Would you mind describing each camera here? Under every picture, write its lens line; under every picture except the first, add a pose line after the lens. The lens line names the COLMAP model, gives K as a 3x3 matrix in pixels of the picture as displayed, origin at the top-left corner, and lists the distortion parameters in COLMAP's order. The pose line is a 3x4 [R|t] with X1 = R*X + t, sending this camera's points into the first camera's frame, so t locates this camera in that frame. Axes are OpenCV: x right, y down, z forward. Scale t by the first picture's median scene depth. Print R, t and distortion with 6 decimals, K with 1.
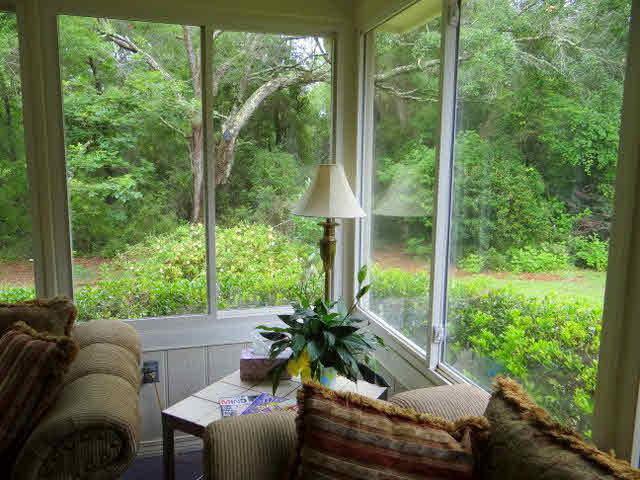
lens RADIAL K [[527.8, 0, 320.0], [0, 527.8, 240.0], [0, 0, 1]] dist [-0.003467, 0.007290]
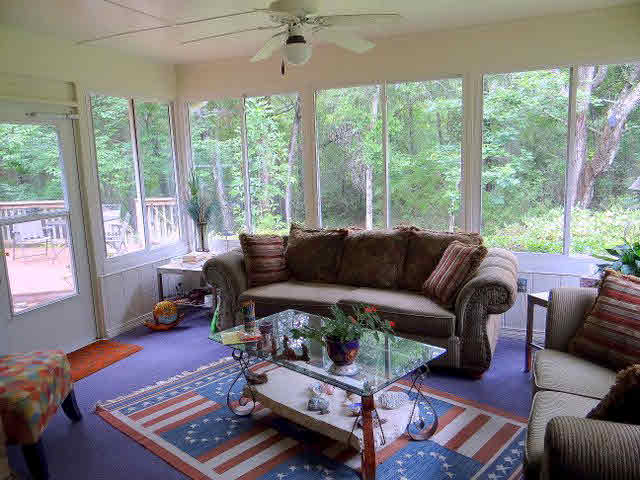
lens RADIAL K [[527.8, 0, 320.0], [0, 527.8, 240.0], [0, 0, 1]] dist [-0.003467, 0.007290]
pose [[0.776749, 0.067319, -0.626202, 0.041843], [-0.054877, 0.997724, 0.039190, 0.016813], [0.627415, 0.003923, 0.778675, -0.134339]]
